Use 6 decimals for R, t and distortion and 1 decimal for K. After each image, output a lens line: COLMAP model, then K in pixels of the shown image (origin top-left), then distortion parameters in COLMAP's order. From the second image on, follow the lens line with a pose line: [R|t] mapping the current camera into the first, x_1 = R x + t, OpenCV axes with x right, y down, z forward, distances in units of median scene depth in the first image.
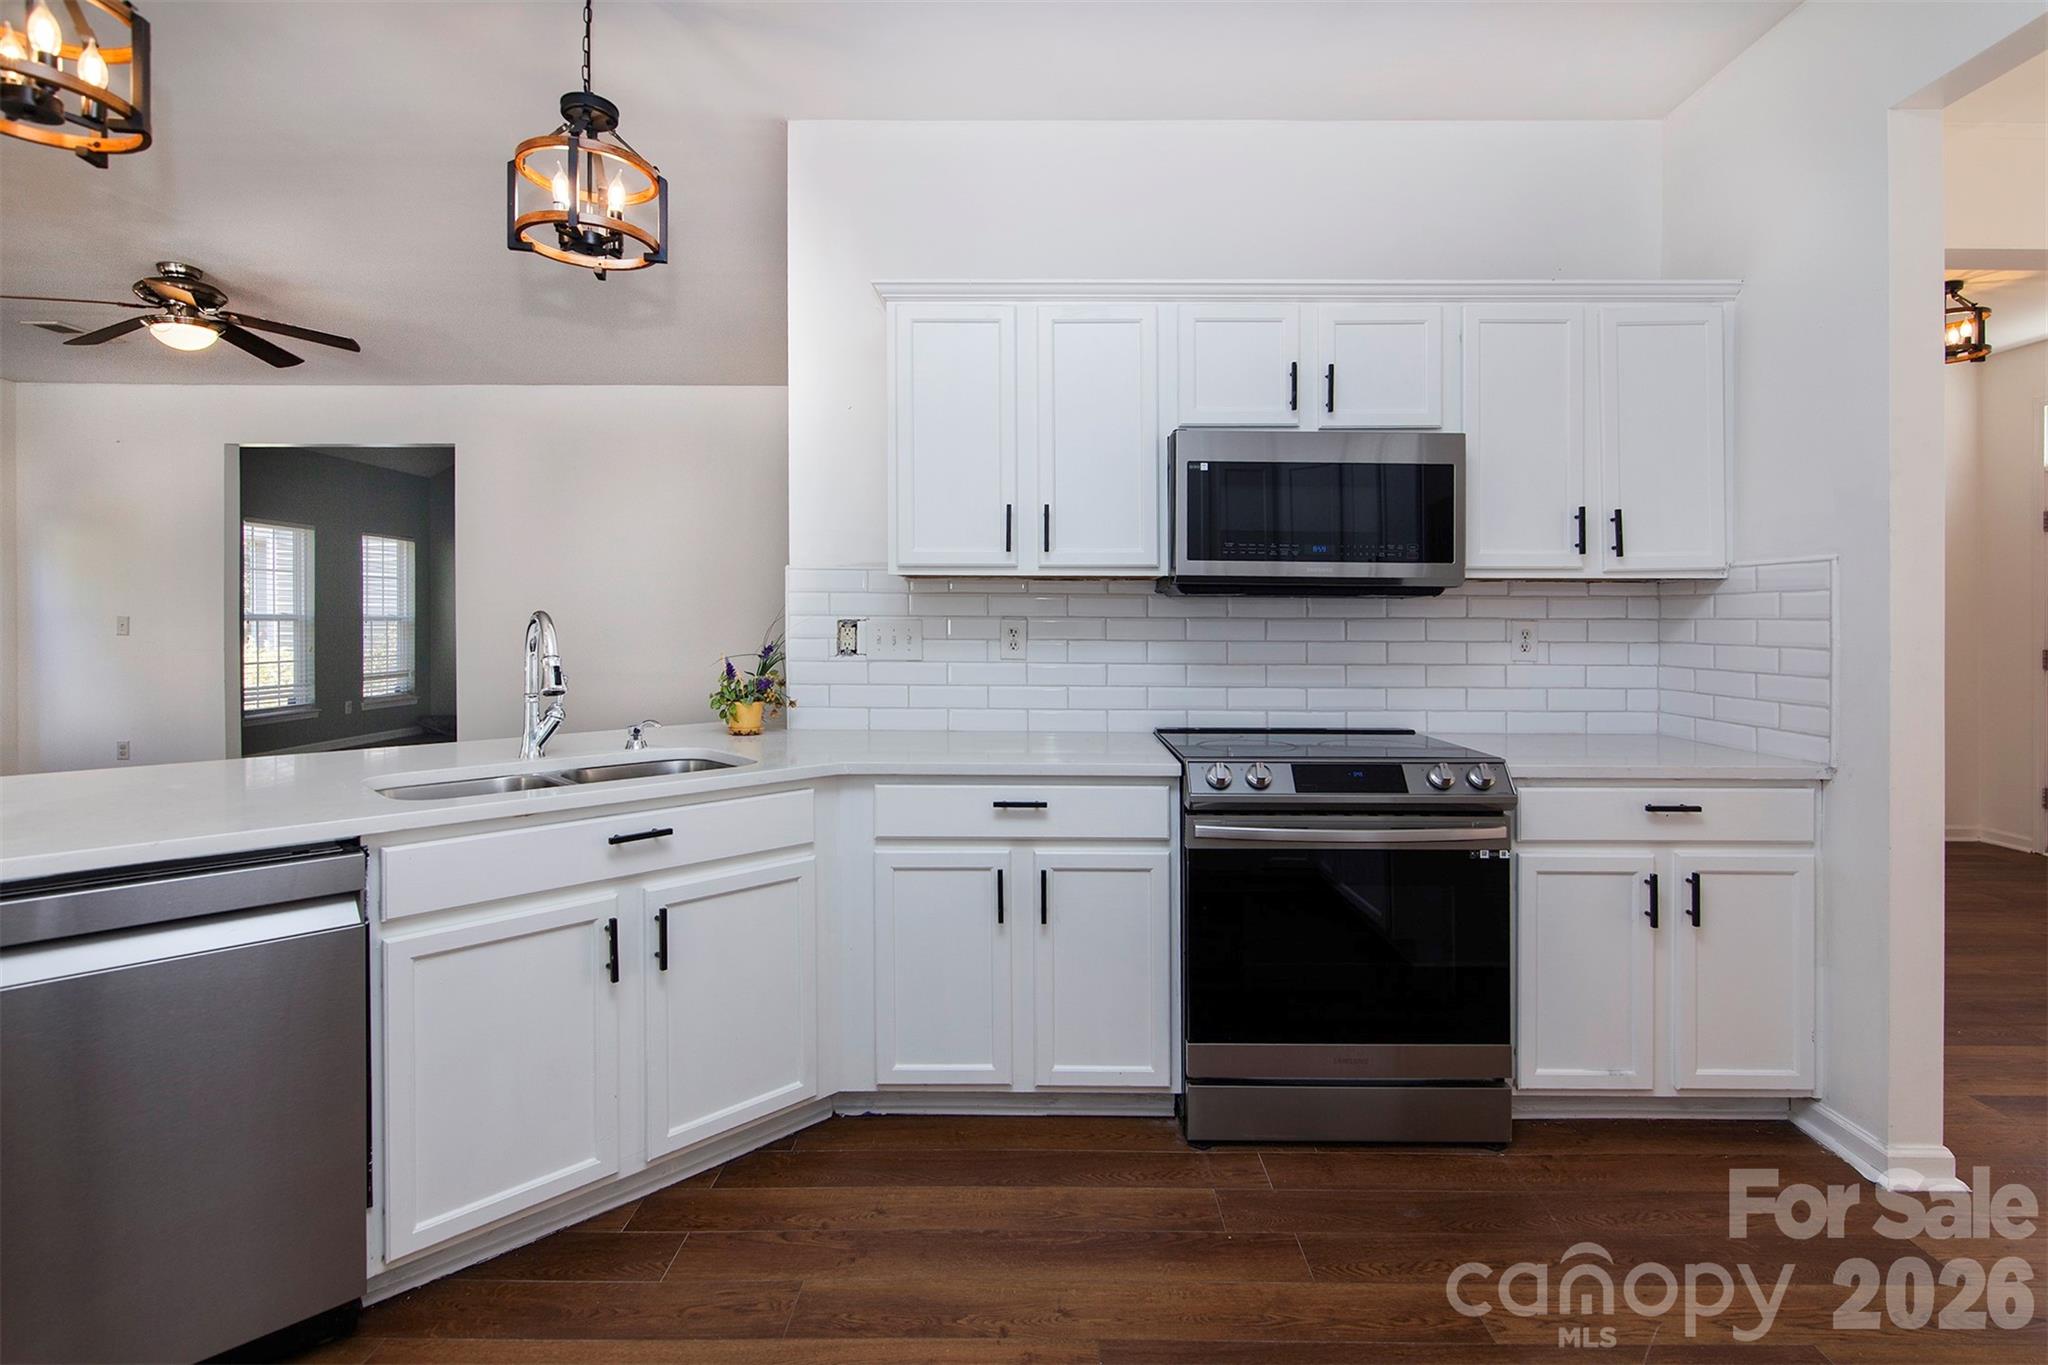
lens RADIAL K [[991.5, 0, 1087.5], [0, 991.5, 624.3], [0, 0, 1]] dist [-0.008984, -0.000899]
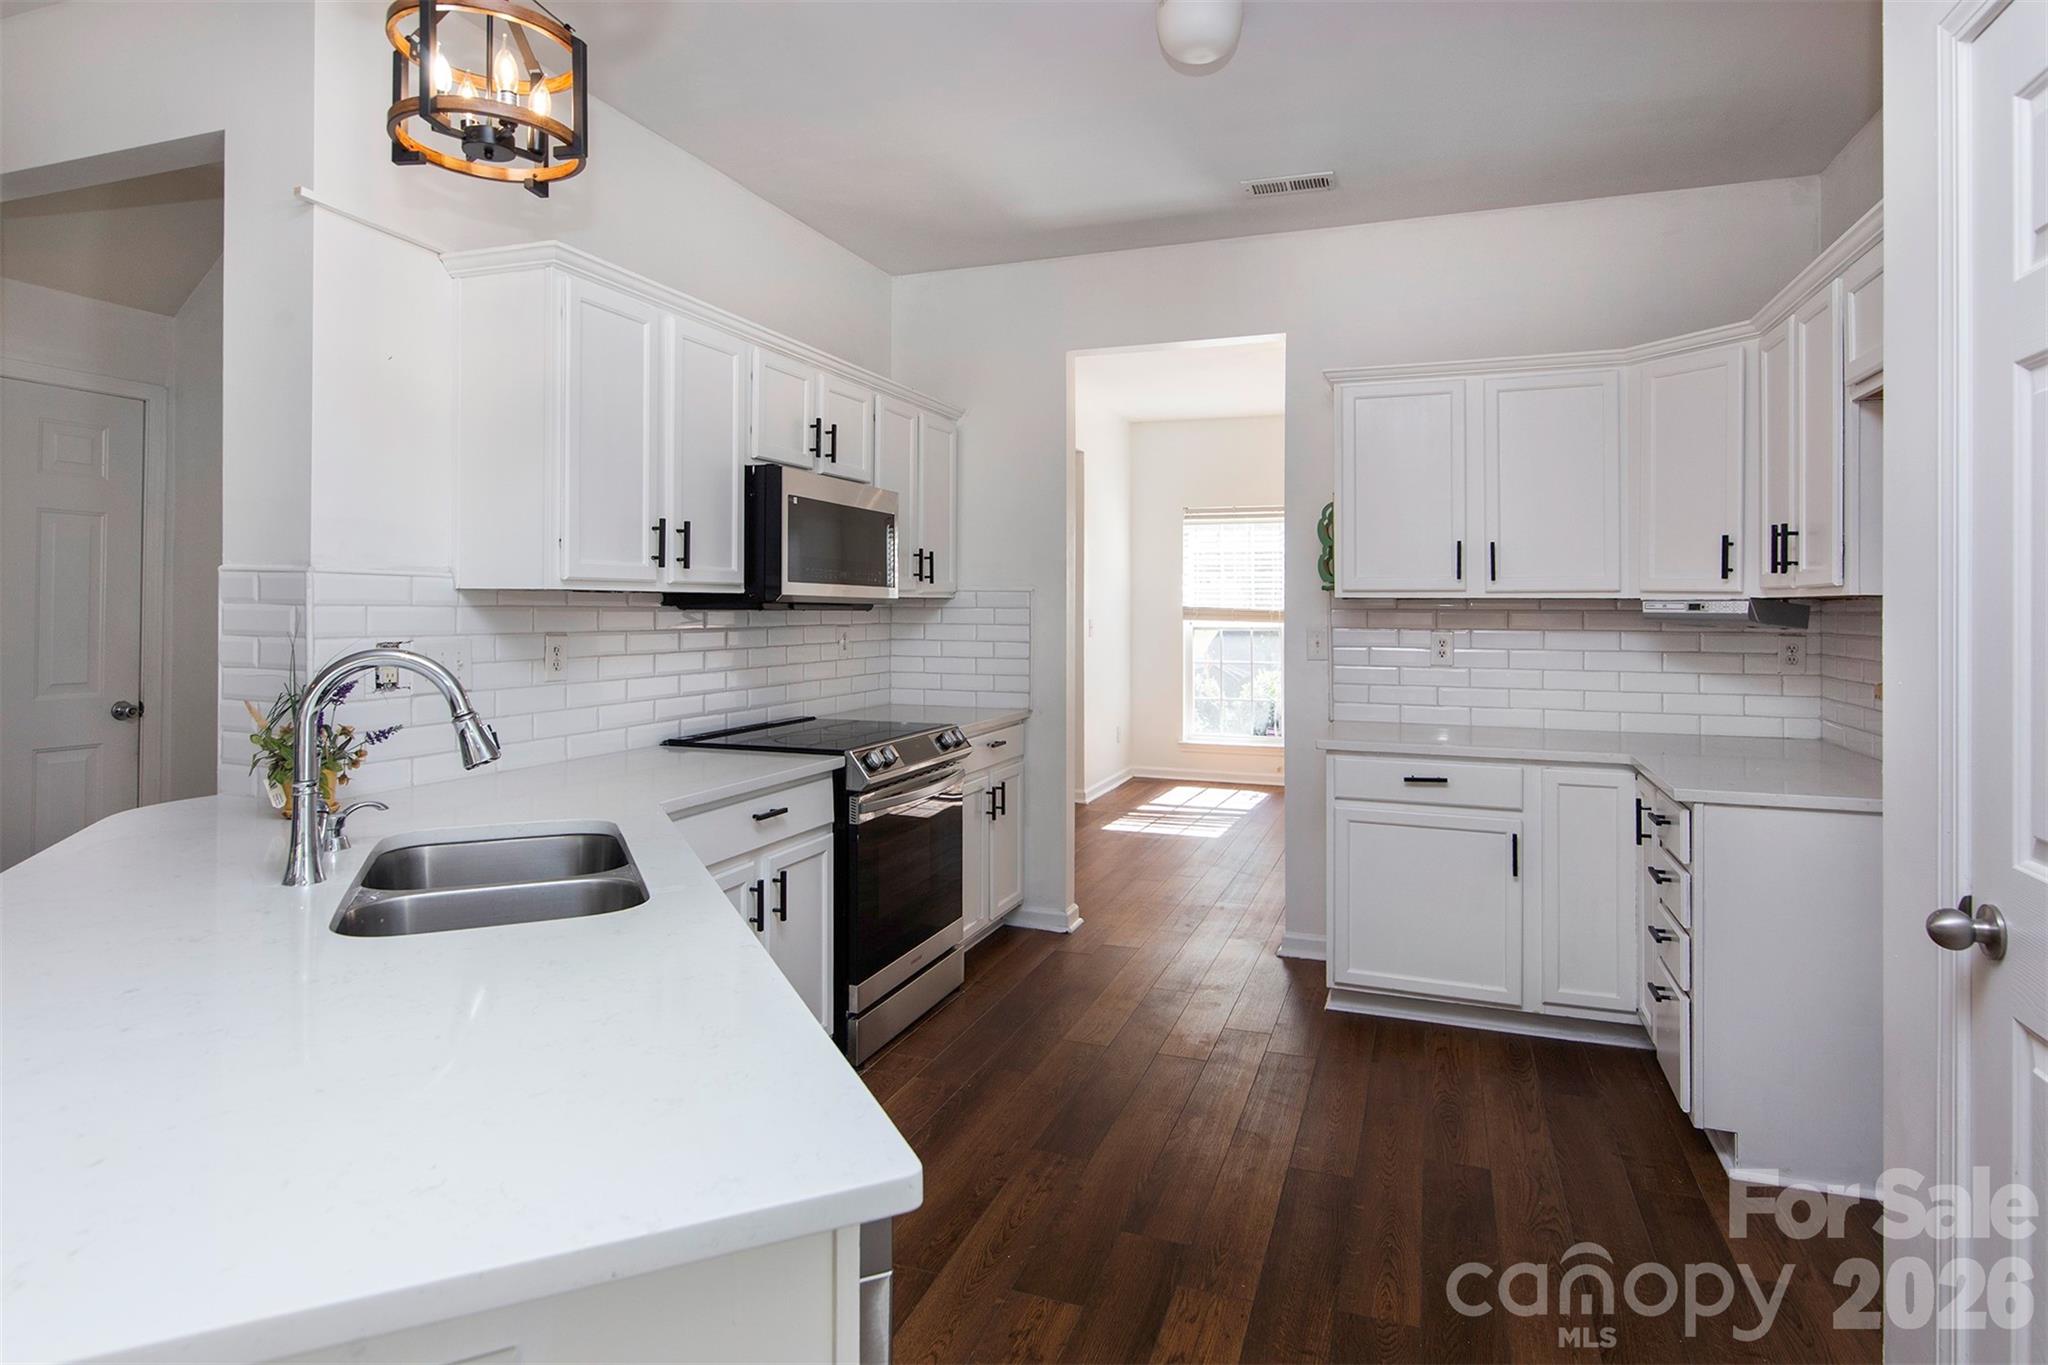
lens RADIAL K [[1132.0, 0, 1031.0], [0, 1132.0, 588.7], [0, 0, 1]] dist [-0.000166, 0.000055]
pose [[0.320398, 0.012175, 0.947205, -1.030890], [-0.003201, 0.999926, -0.011770, -0.041852], [-0.947278, 0.000739, 0.320413, 0.318349]]
